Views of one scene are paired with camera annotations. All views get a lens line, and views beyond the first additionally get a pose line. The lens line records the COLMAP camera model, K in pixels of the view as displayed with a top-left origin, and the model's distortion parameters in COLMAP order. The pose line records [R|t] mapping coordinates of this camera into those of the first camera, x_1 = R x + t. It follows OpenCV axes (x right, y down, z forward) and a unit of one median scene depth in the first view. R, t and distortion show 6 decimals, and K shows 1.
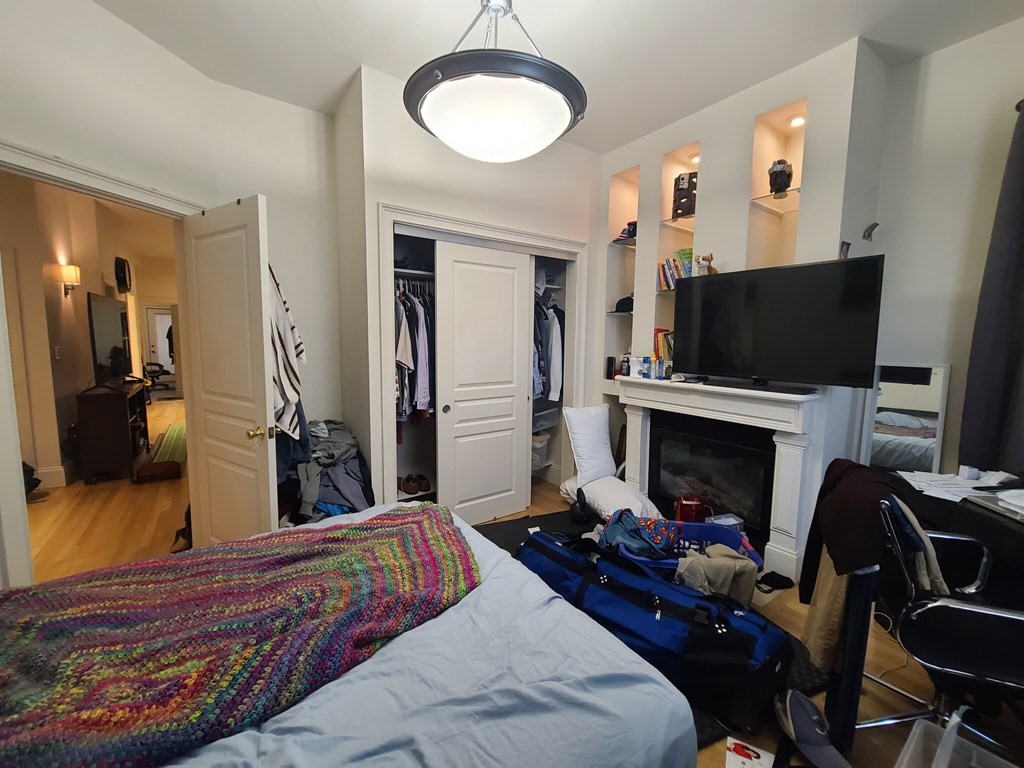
lens RADIAL K [[422.6, 0, 520.4], [0, 422.6, 378.5], [0, 0, 1]] dist [-0.001167, 0.000353]
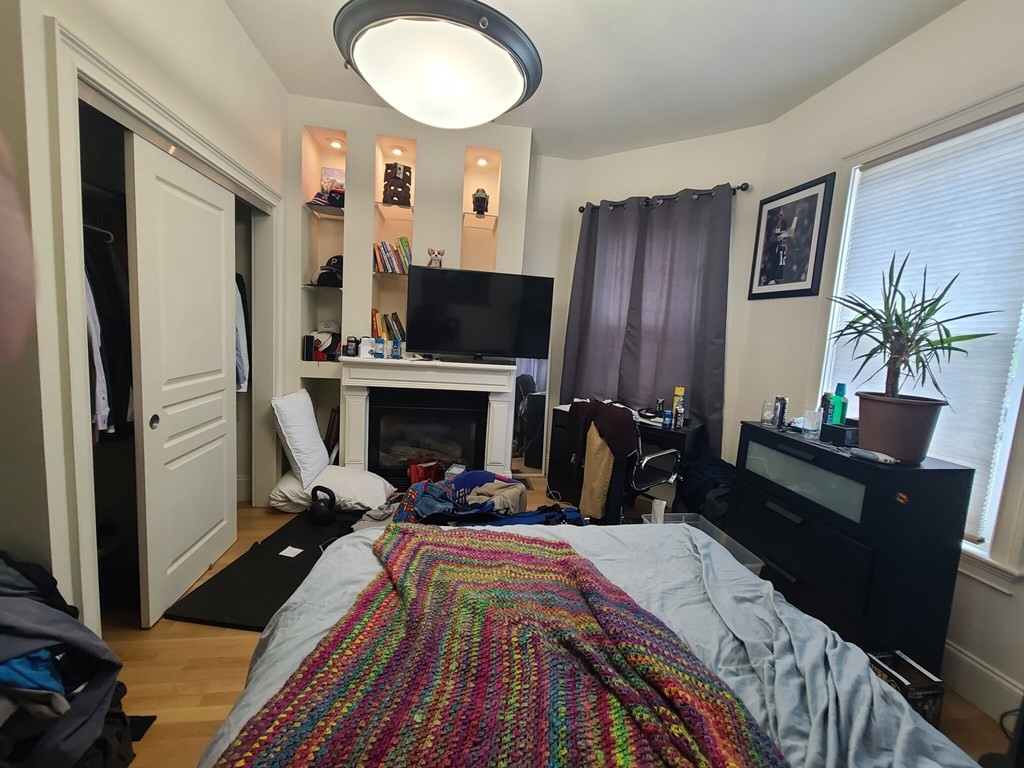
lens RADIAL K [[421.5, 0, 521.3], [0, 421.5, 378.7], [0, 0, 1]] dist [0.002378, -0.002487]
pose [[0.441686, -0.083736, 0.893253, -0.460115], [0.026985, 0.996424, 0.080064, -0.022964], [-0.896764, -0.011259, 0.442366, 0.244662]]
